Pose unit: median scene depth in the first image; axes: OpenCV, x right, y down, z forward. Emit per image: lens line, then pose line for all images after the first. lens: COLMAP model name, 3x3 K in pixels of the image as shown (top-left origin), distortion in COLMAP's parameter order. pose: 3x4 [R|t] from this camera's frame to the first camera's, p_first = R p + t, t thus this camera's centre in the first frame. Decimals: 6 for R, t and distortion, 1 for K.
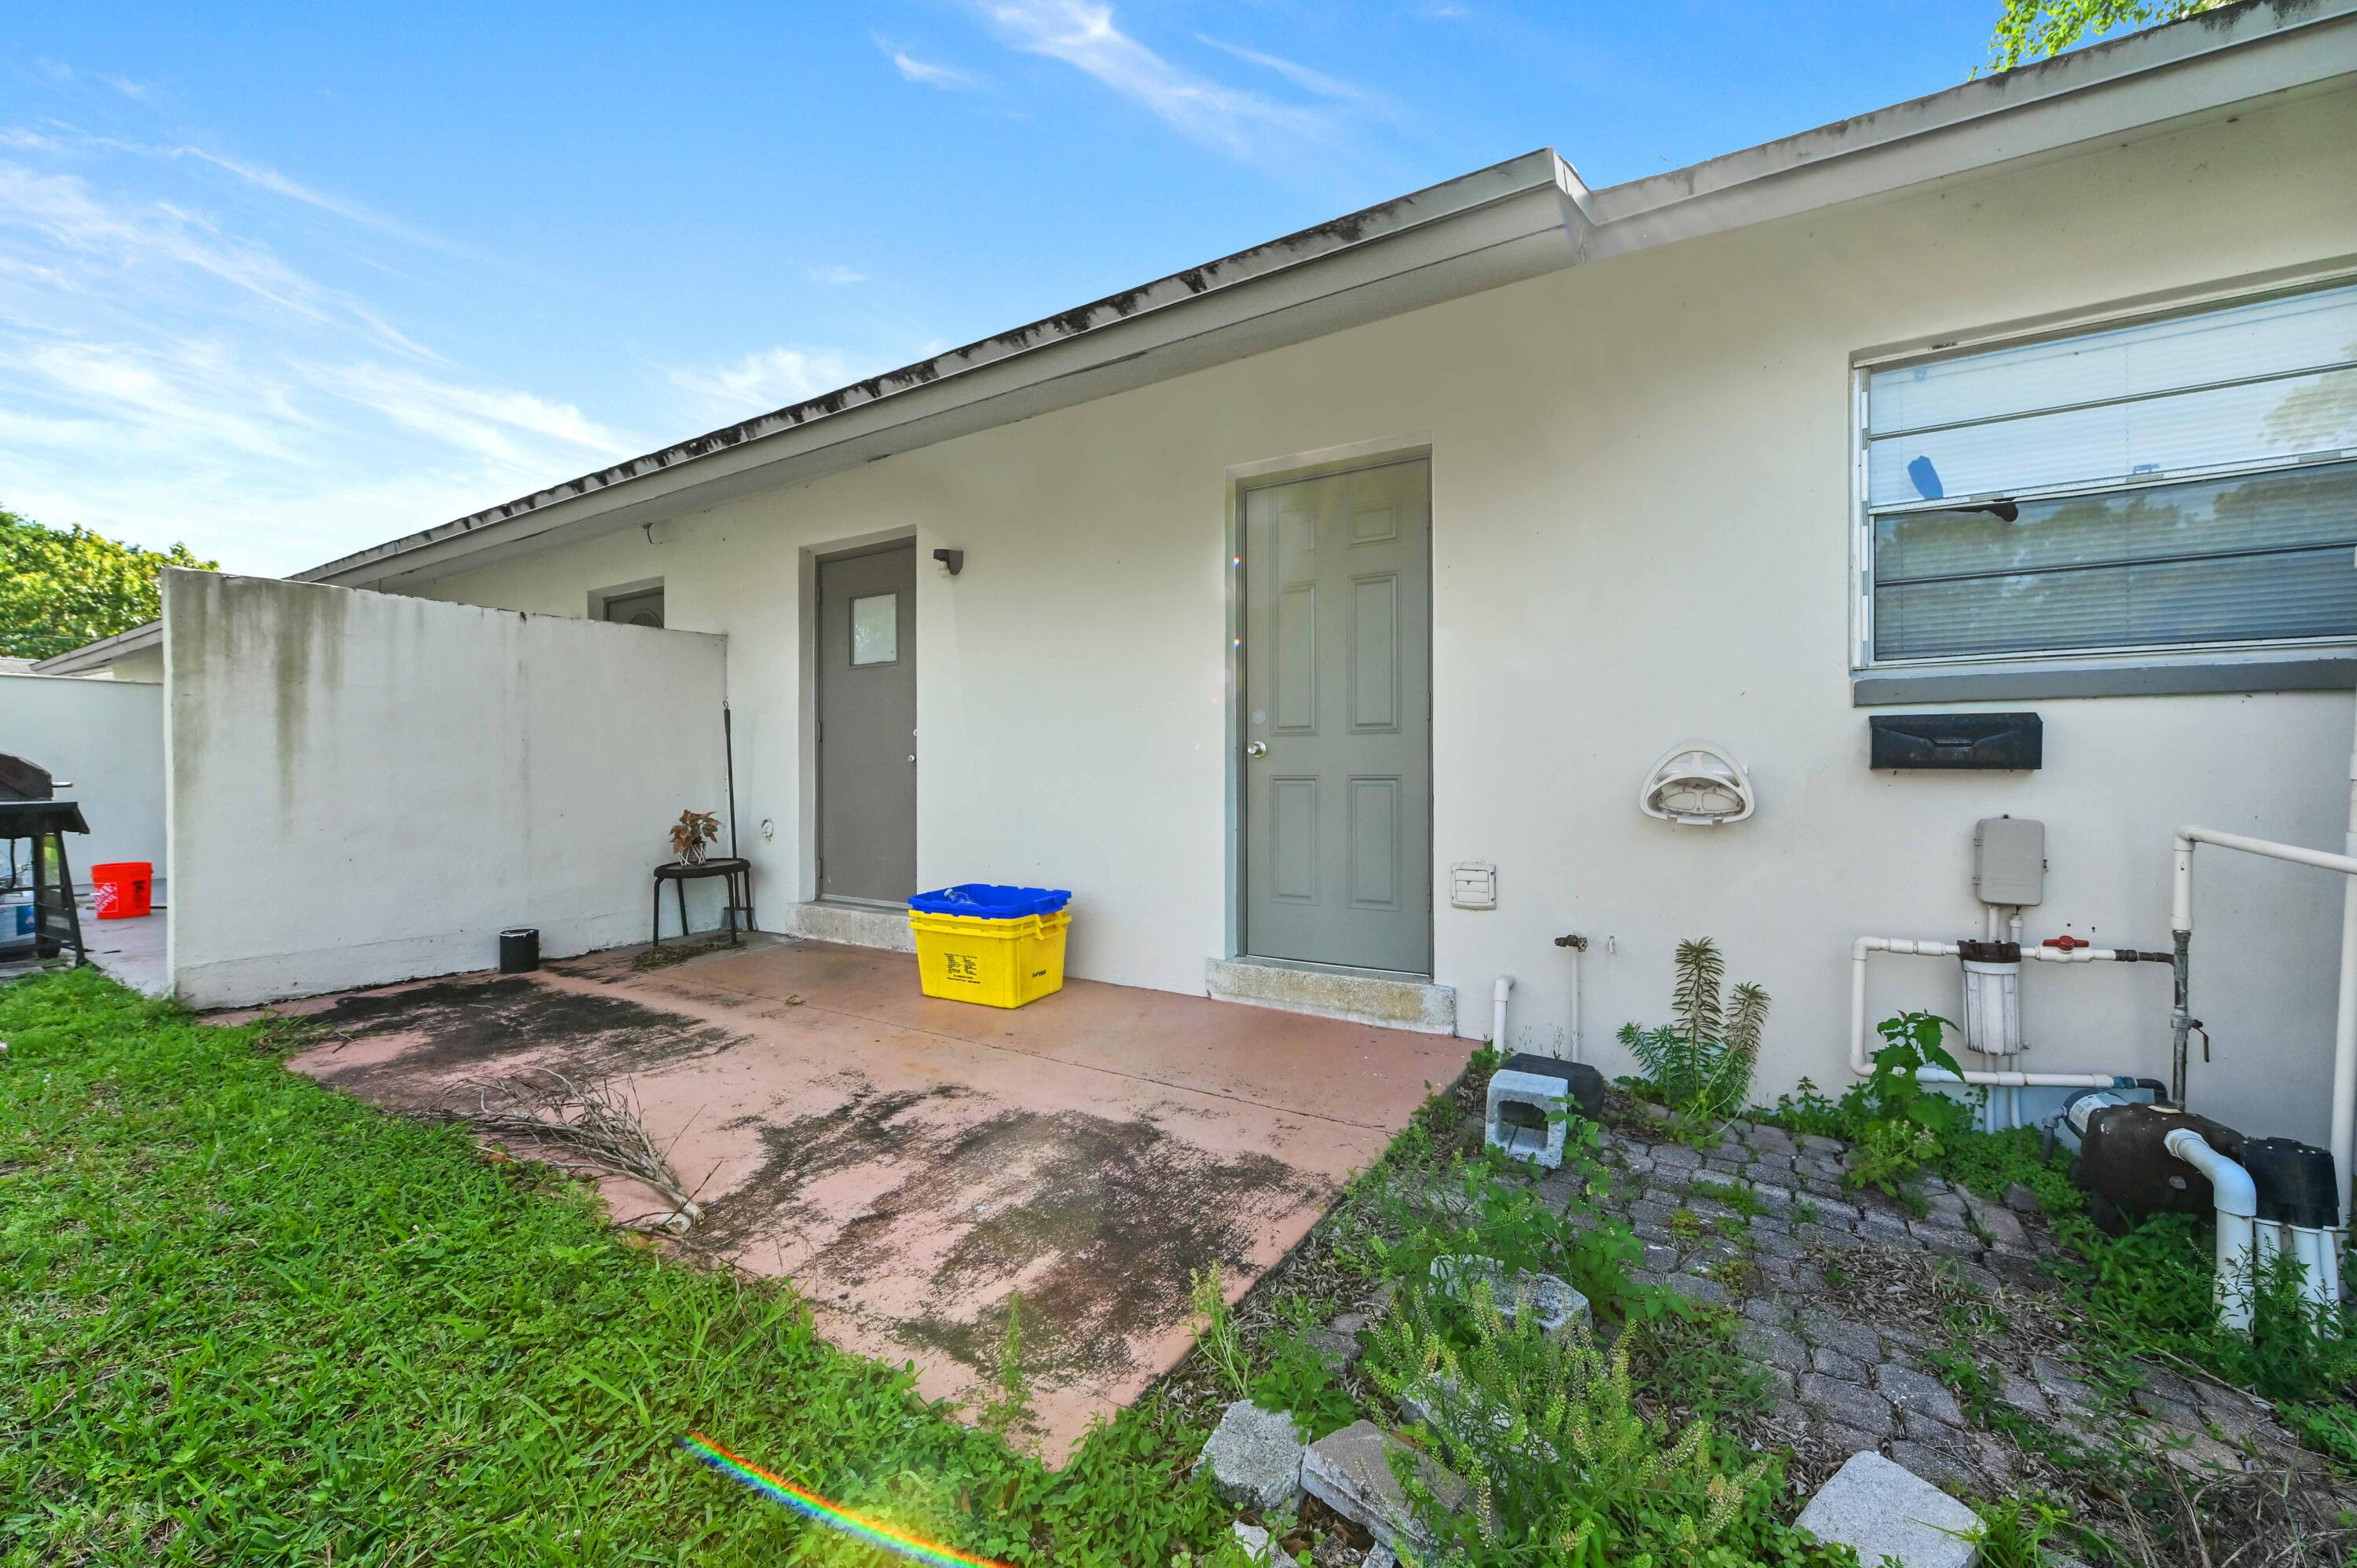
lens RADIAL K [[923.9, 0, 1171.6], [0, 923.9, 785.7], [0, 0, 1]] dist [-0.011115, -0.000047]
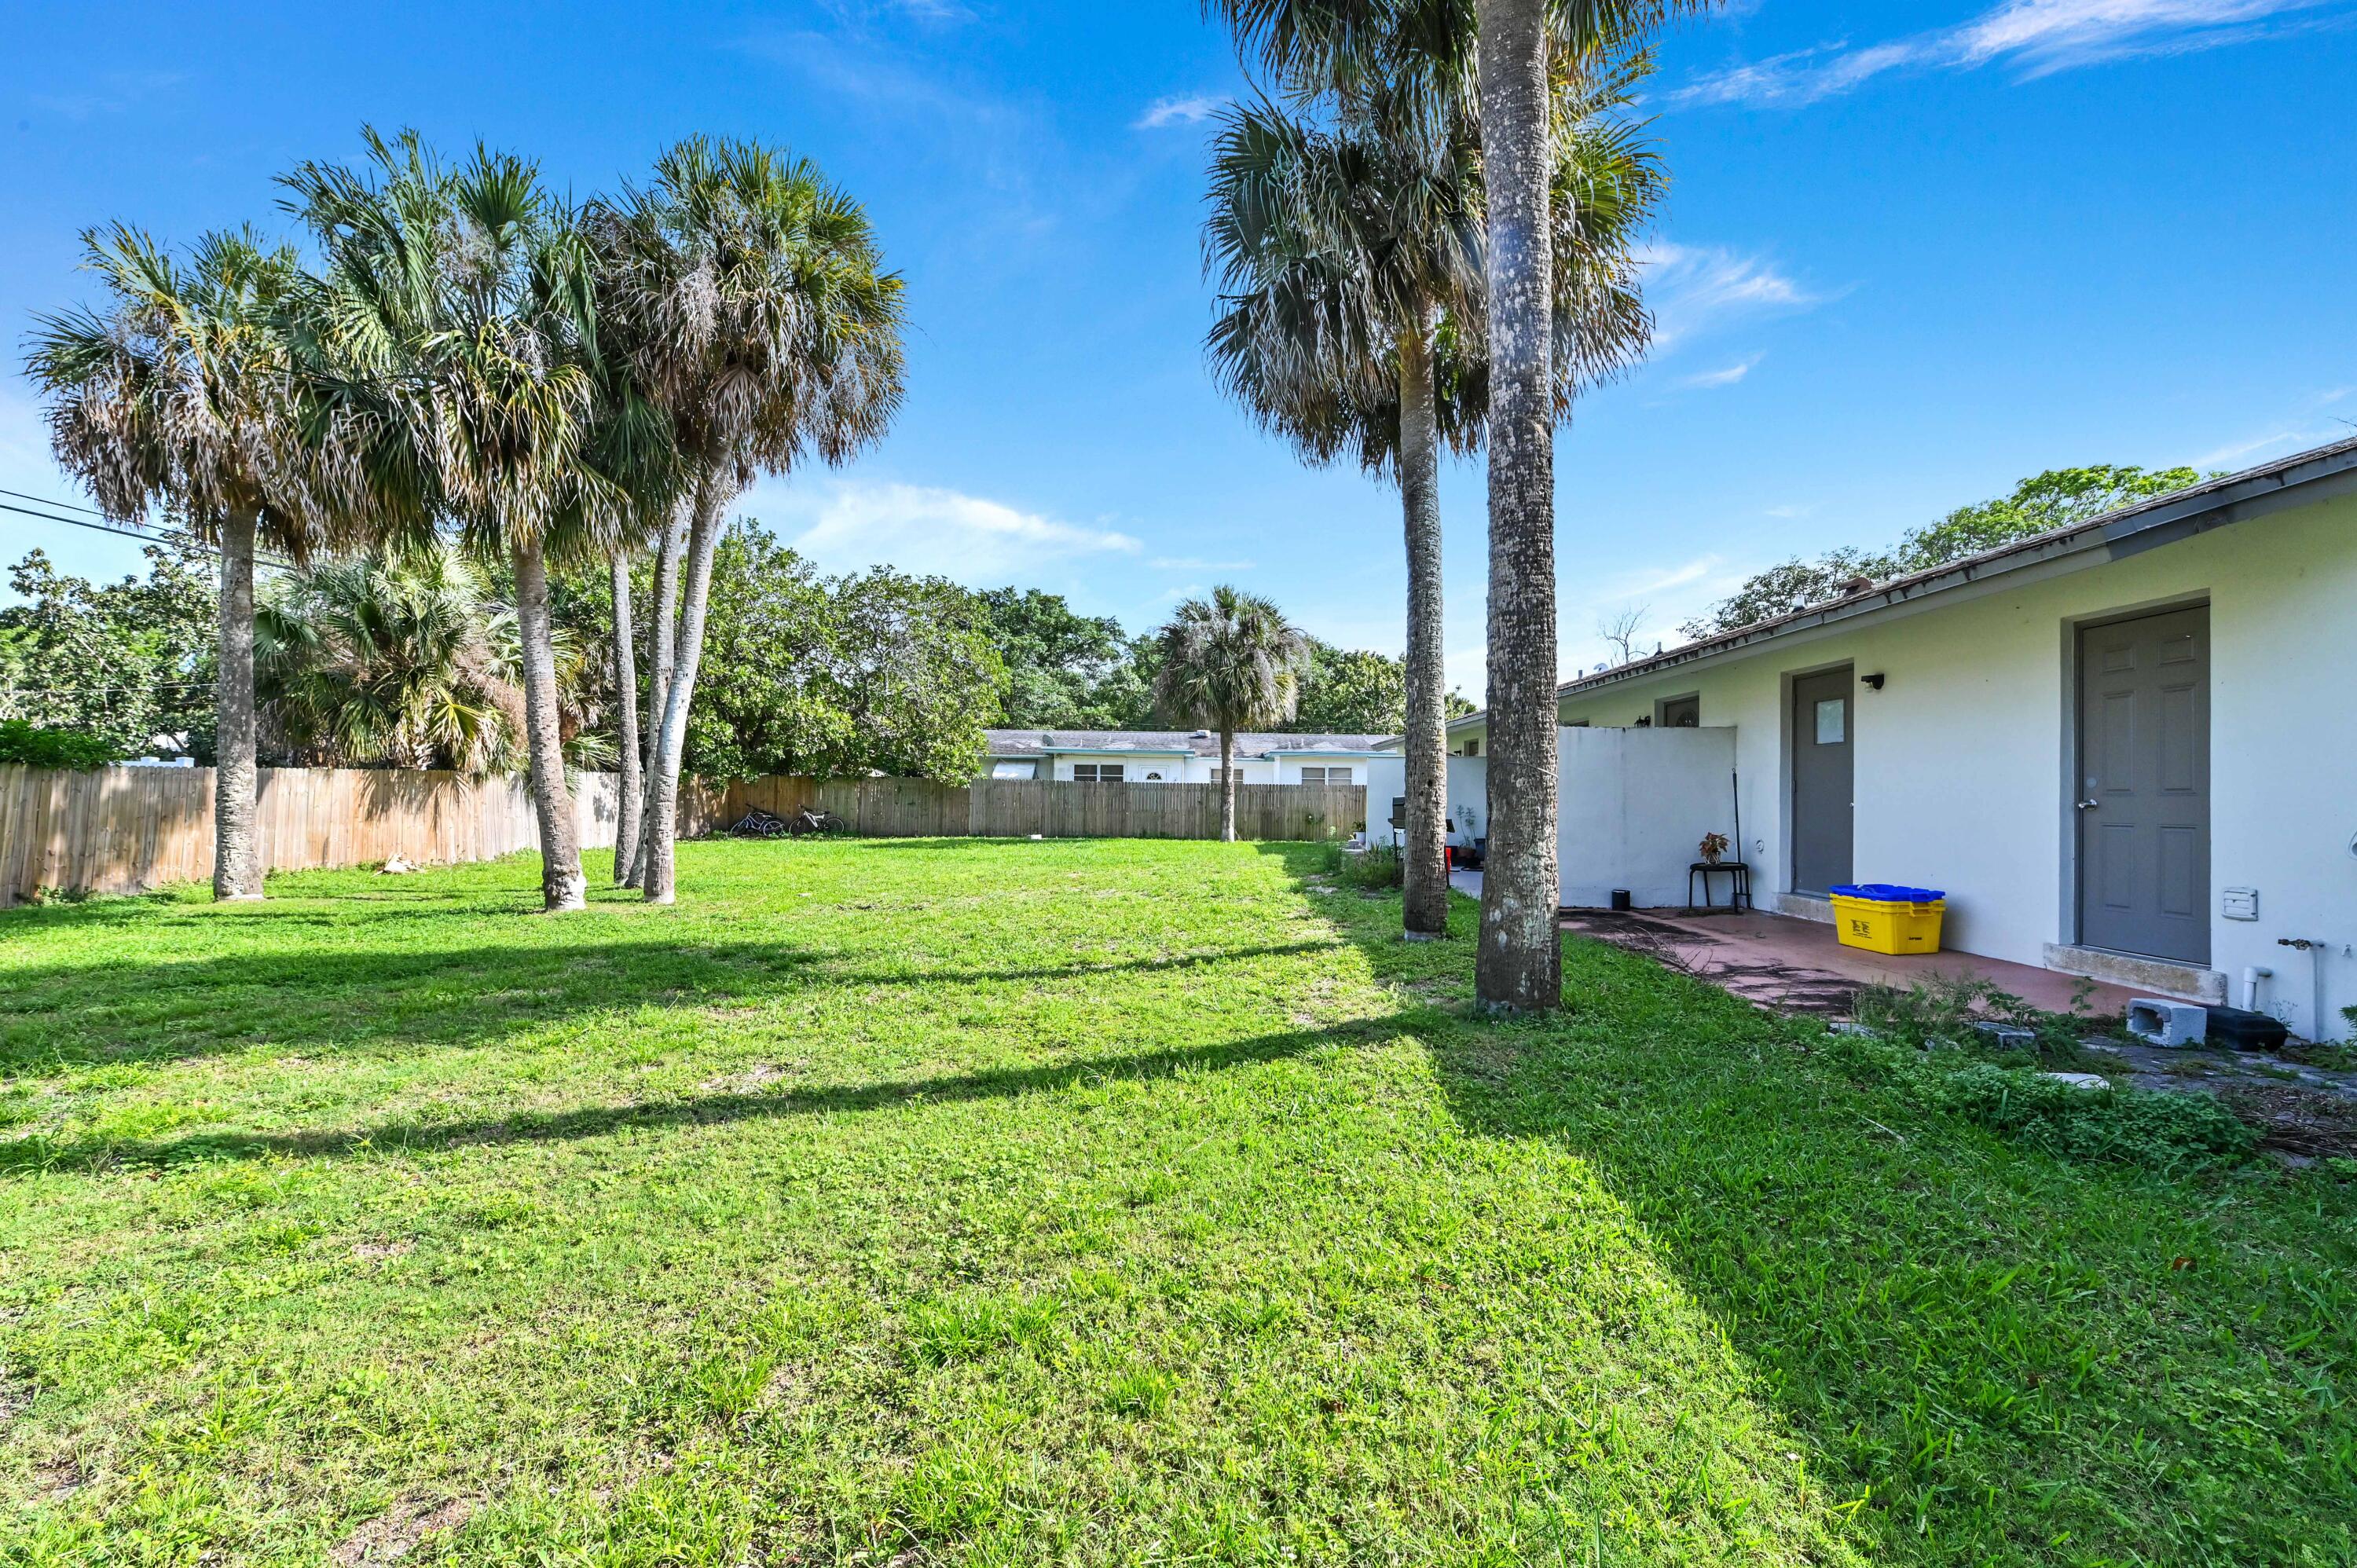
lens RADIAL K [[923.9, 0, 1171.6], [0, 923.9, 785.7], [0, 0, 1]] dist [-0.011115, -0.000047]
pose [[0.502408, -0.005161, -0.864615, 0.600648], [-0.020729, 0.999623, -0.018012, -0.012541], [0.864382, 0.026972, 0.502111, -0.969256]]
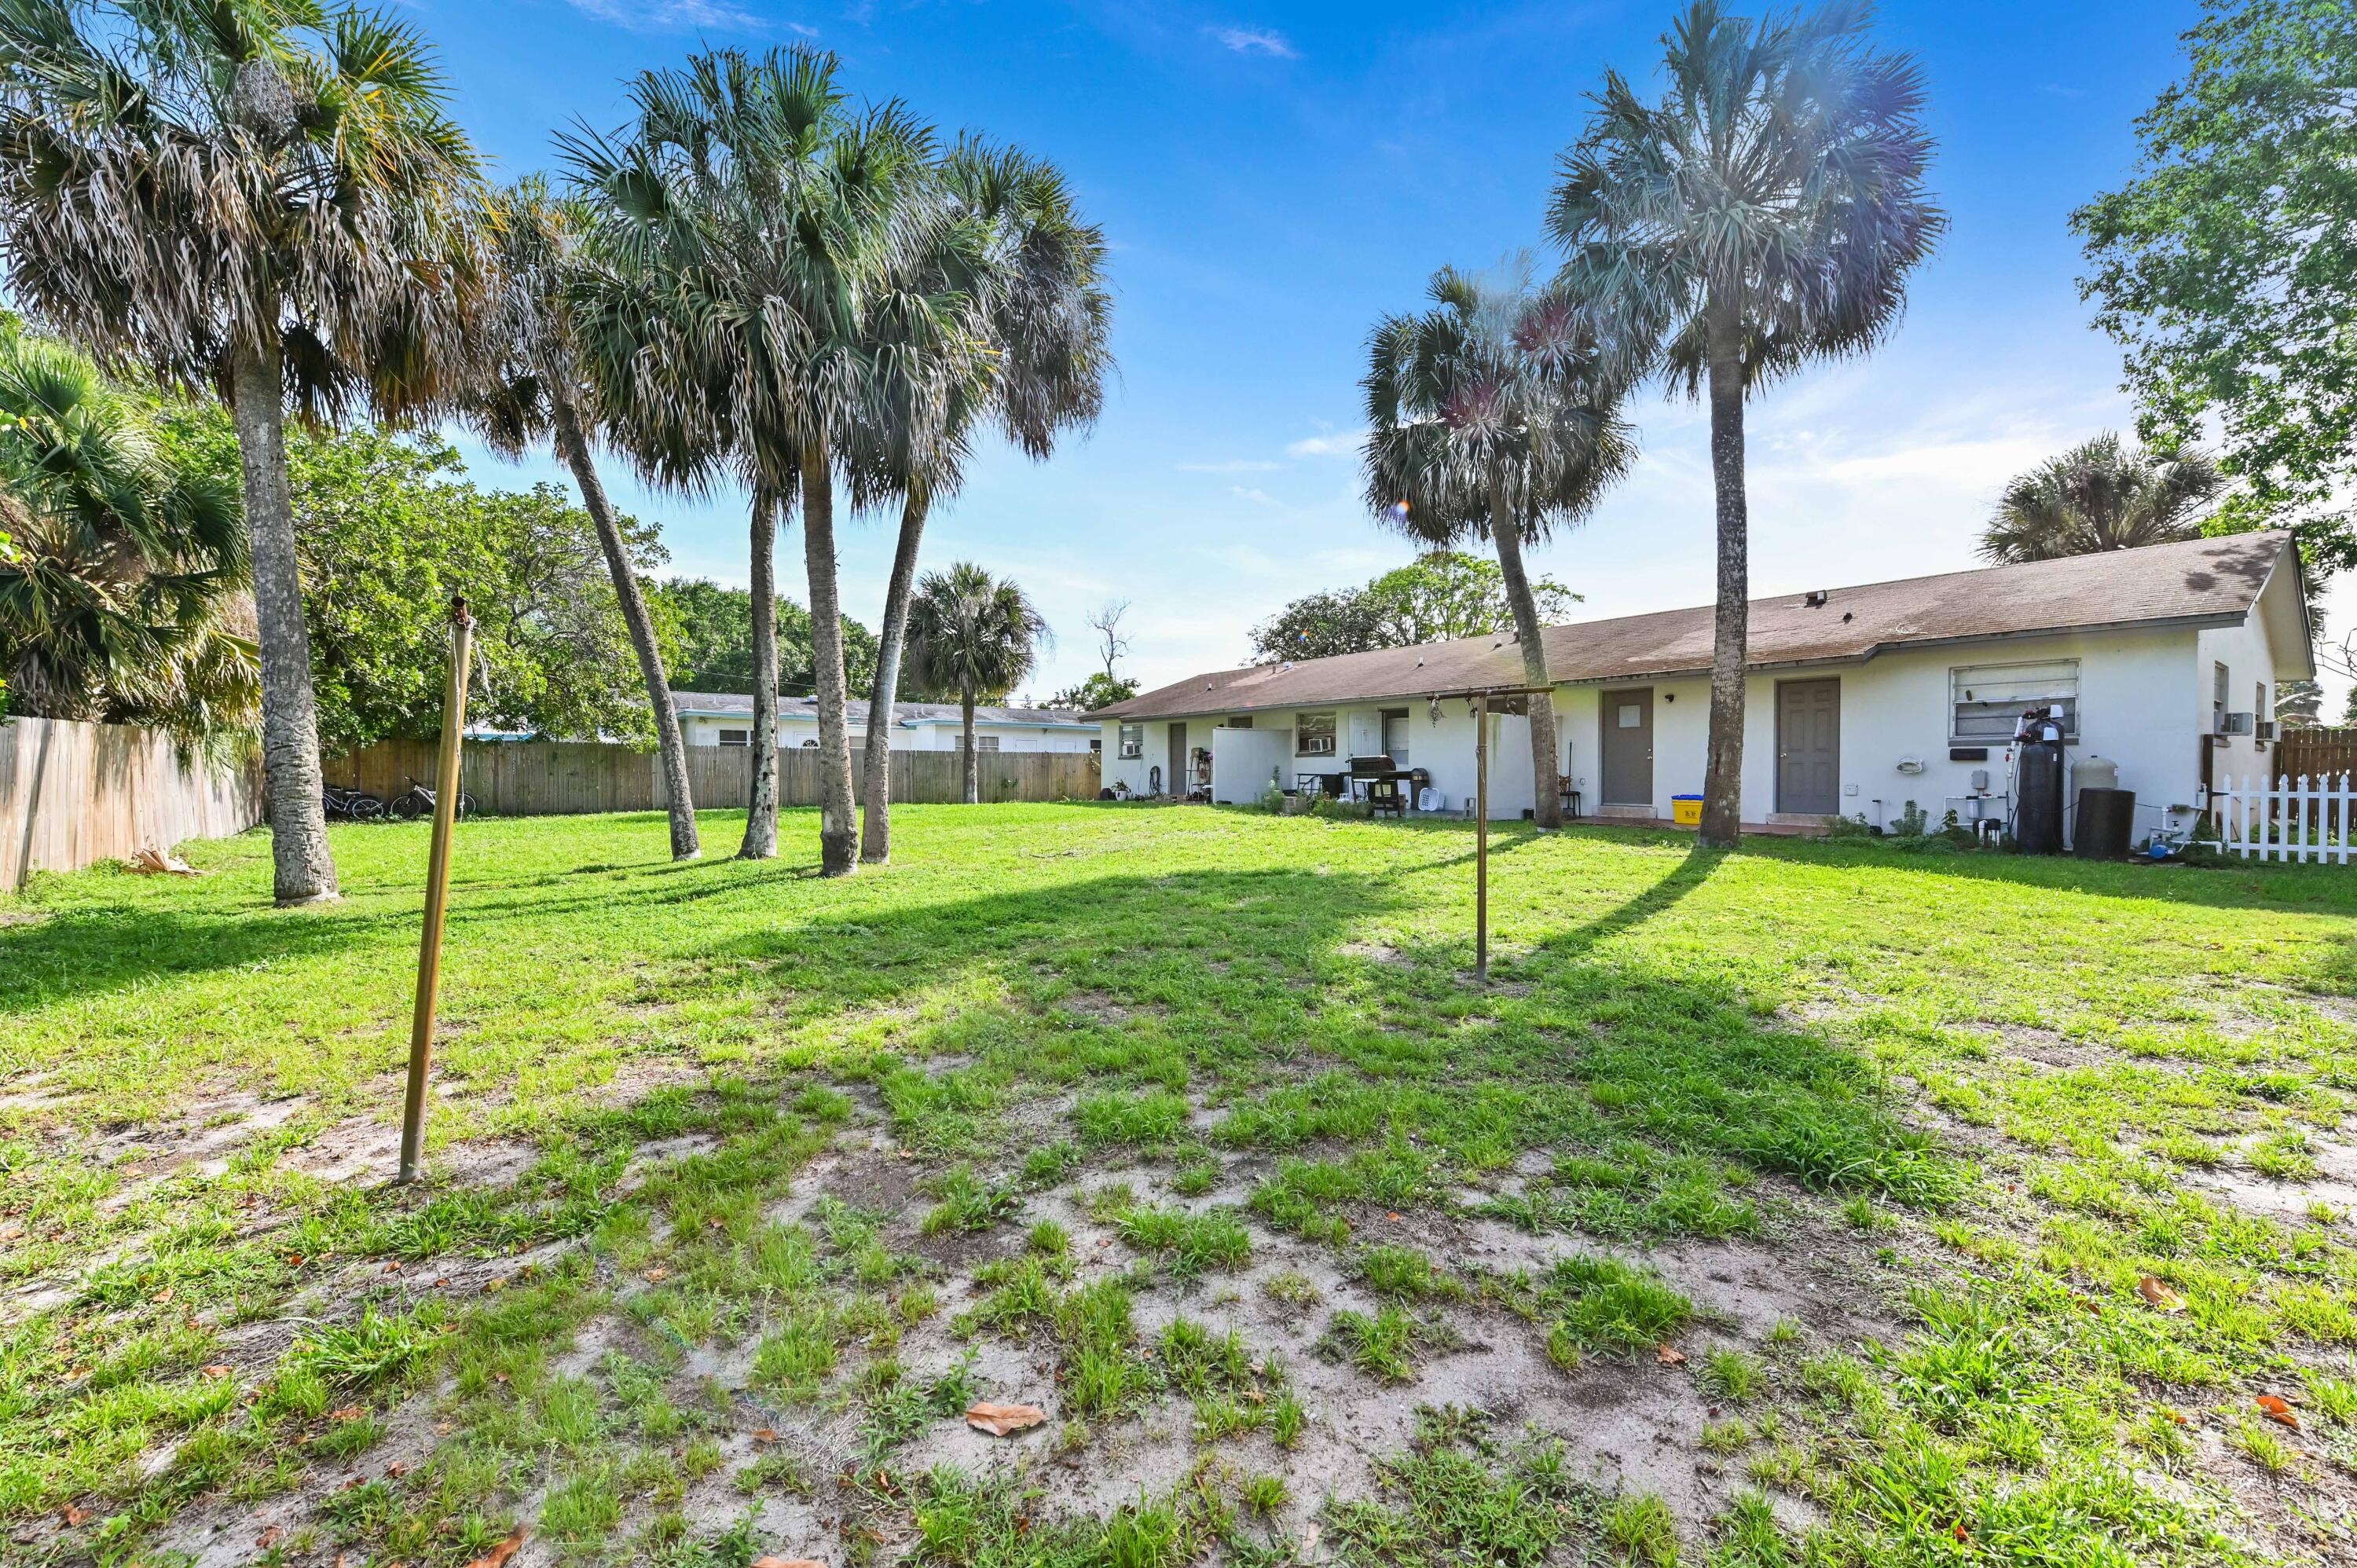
lens RADIAL K [[912.5, 0, 1174.0], [0, 912.5, 793.8], [0, 0, 1]] dist [0.000427, 0.000040]
pose [[0.921703, 0.010717, -0.387748, -0.699005], [-0.005281, 0.999872, 0.015083, 0.067204], [0.387860, -0.011855, 0.921642, -3.142229]]
